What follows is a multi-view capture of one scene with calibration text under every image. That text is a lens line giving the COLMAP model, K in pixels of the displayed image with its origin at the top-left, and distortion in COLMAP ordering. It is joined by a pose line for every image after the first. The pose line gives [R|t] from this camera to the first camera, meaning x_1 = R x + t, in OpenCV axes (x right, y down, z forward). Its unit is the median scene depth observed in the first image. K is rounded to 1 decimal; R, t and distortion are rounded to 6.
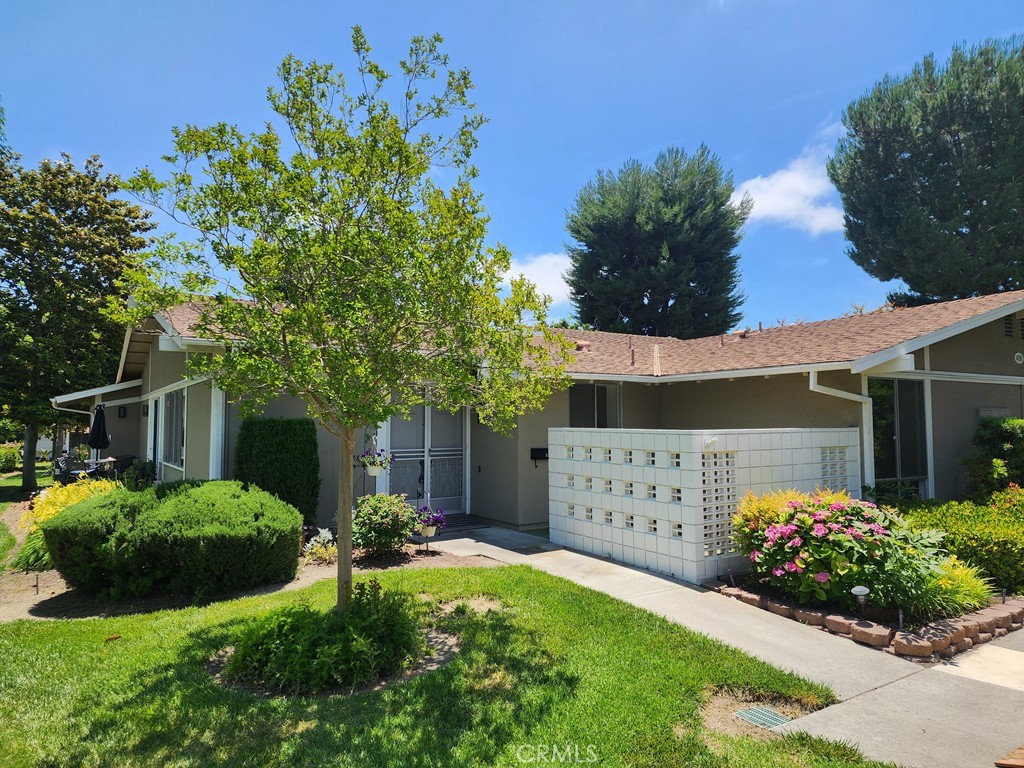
lens RADIAL K [[678.0, 0, 512.0], [0, 678.0, 384.0], [0, 0, 1]] dist [0.071271, -0.069715]
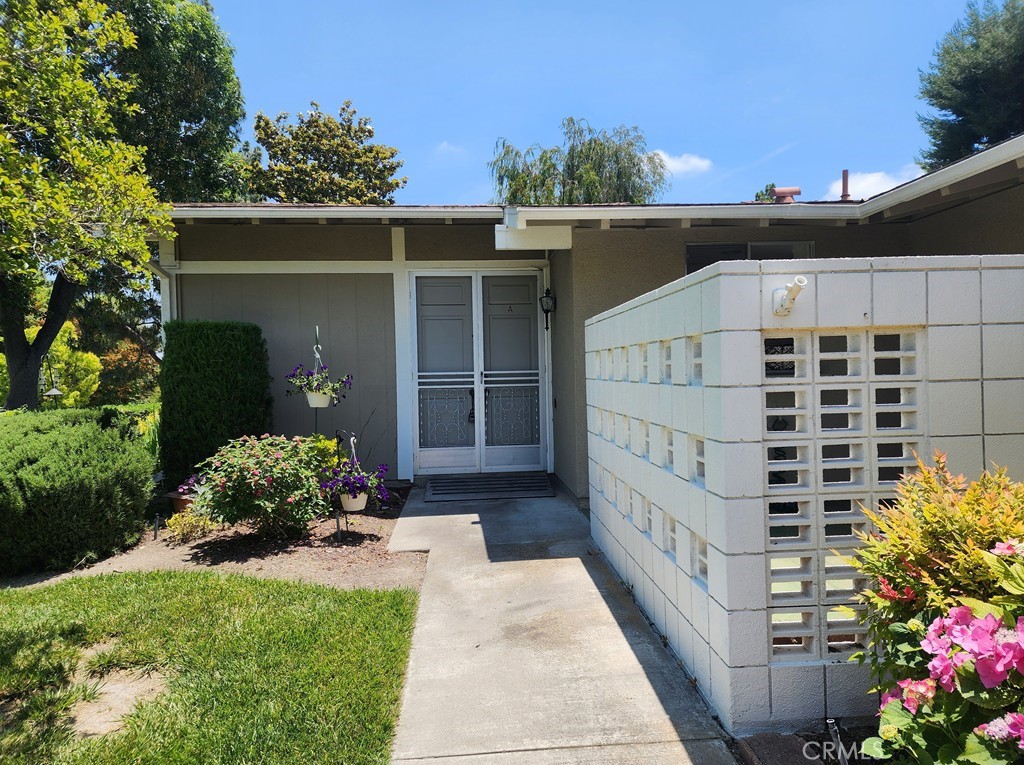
lens RADIAL K [[678.0, 0, 512.0], [0, 678.0, 382.5], [0, 0, 1]] dist [0.071271, -0.069715]
pose [[0.873423, -0.007727, -0.486900, 0.100935], [0.043698, 0.997084, 0.062563, 0.030270], [0.484997, -0.075921, 0.871214, 0.202526]]
